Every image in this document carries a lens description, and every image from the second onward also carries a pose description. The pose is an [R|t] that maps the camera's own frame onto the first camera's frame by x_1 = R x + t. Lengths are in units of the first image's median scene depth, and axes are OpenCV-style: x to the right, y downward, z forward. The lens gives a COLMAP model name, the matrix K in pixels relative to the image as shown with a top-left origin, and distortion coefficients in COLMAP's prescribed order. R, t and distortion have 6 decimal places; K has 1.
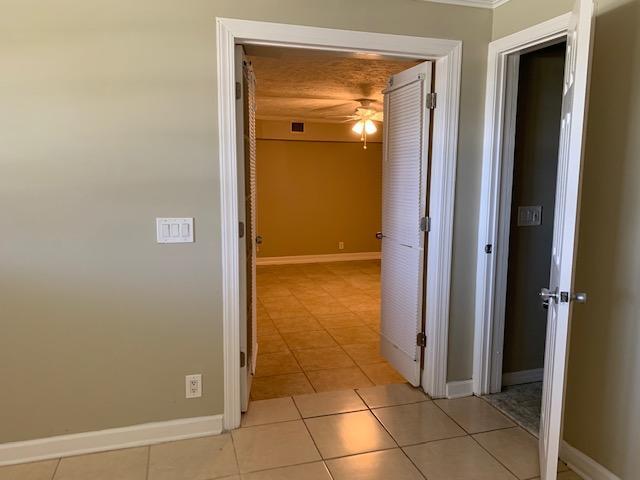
lens RADIAL K [[494.2, 0, 322.2], [0, 494.2, 239.3], [0, 0, 1]] dist [0.034660, -0.036859]
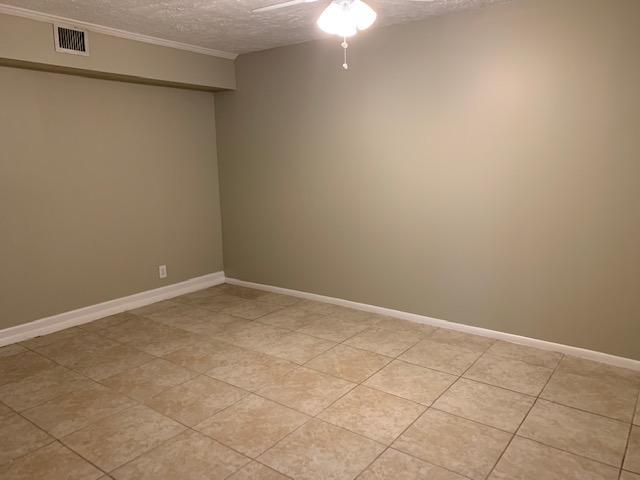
lens RADIAL K [[494.2, 0, 320.5], [0, 494.2, 240.1], [0, 0, 1]] dist [0.034660, -0.036859]
pose [[0.808514, -0.123369, 0.575400, -0.223900], [0.104101, 0.992342, 0.066488, -0.068683], [-0.579196, 0.006144, 0.815165, 0.710072]]
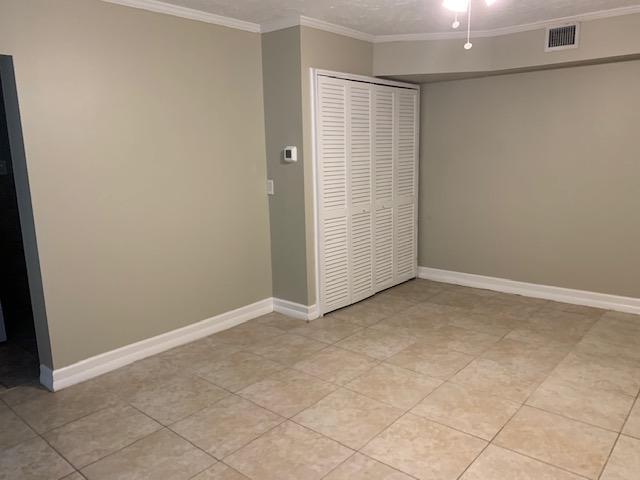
lens RADIAL K [[494.2, 0, 314.5], [0, 494.2, 239.5], [0, 0, 1]] dist [0.034660, -0.036859]
pose [[0.526410, 0.132461, -0.839849, 0.390670], [-0.092036, 0.990863, 0.098592, -0.073911], [0.845235, 0.025397, 0.533791, 0.768966]]
